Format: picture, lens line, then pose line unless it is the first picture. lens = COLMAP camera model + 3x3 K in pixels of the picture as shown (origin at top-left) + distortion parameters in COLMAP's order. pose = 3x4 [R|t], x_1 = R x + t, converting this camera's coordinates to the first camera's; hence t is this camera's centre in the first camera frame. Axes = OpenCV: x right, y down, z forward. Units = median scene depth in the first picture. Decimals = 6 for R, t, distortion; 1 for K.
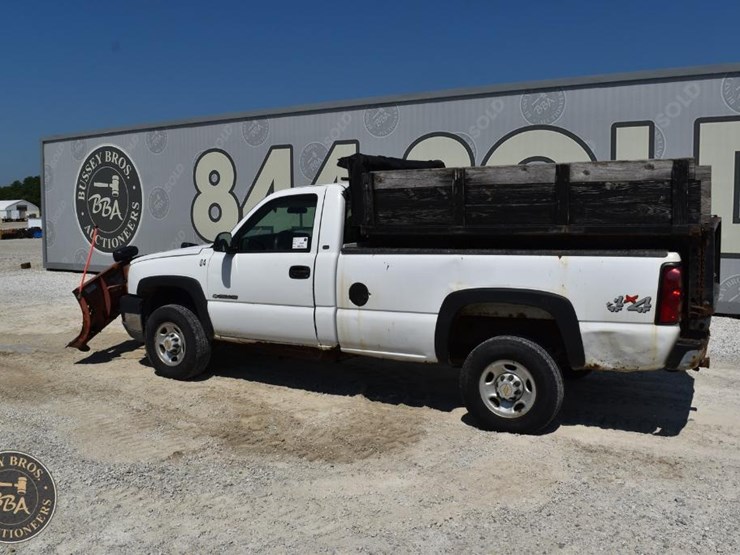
lens RADIAL K [[664.7, 0, 375.1], [0, 664.7, 278.4], [0, 0, 1]] dist [-0.092305, 0.020611]
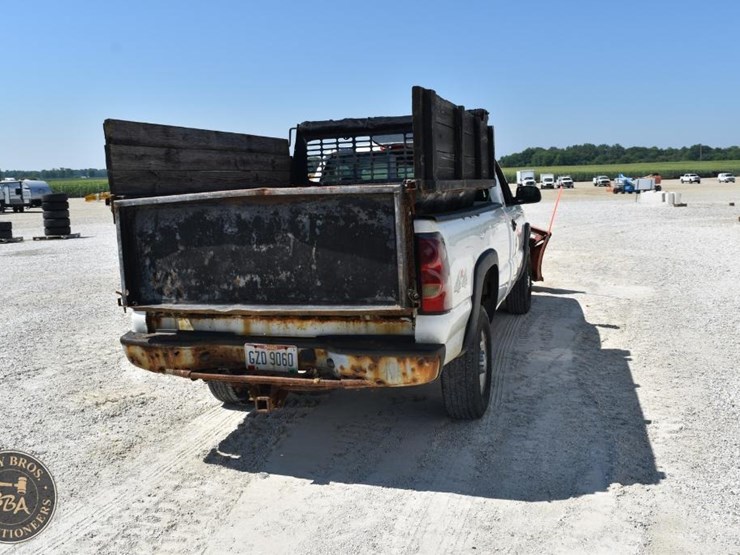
lens RADIAL K [[664.7, 0, 375.1], [0, 664.7, 278.4], [0, 0, 1]] dist [-0.092305, 0.020611]
pose [[0.210649, 0.155027, -0.965191, 1.078121], [-0.075735, 0.986966, 0.141996, -0.095857], [0.974624, 0.043188, 0.219644, 0.876057]]
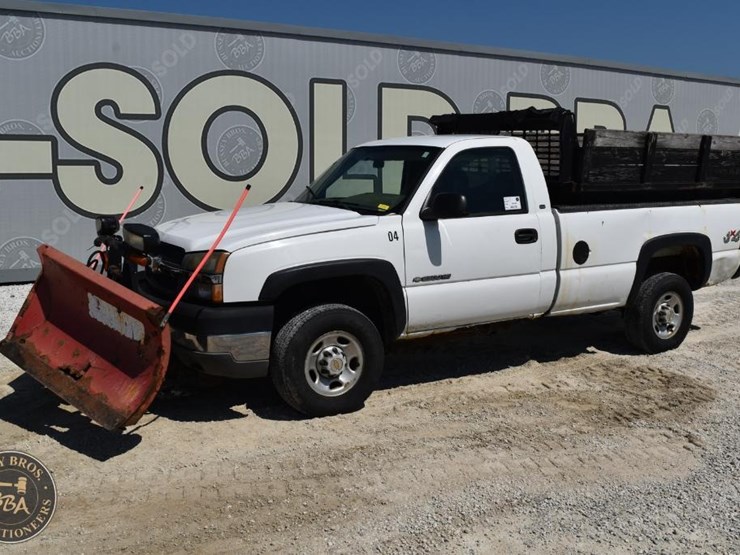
lens RADIAL K [[729.6, 0, 370.0], [0, 729.6, 277.5], [0, 0, 1]] dist [-0.085885, 0.018009]
pose [[0.504104, -0.118816, 0.855431, -1.081359], [0.076393, 0.992743, 0.092869, -0.061907], [-0.860258, 0.018533, 0.509523, 0.703330]]
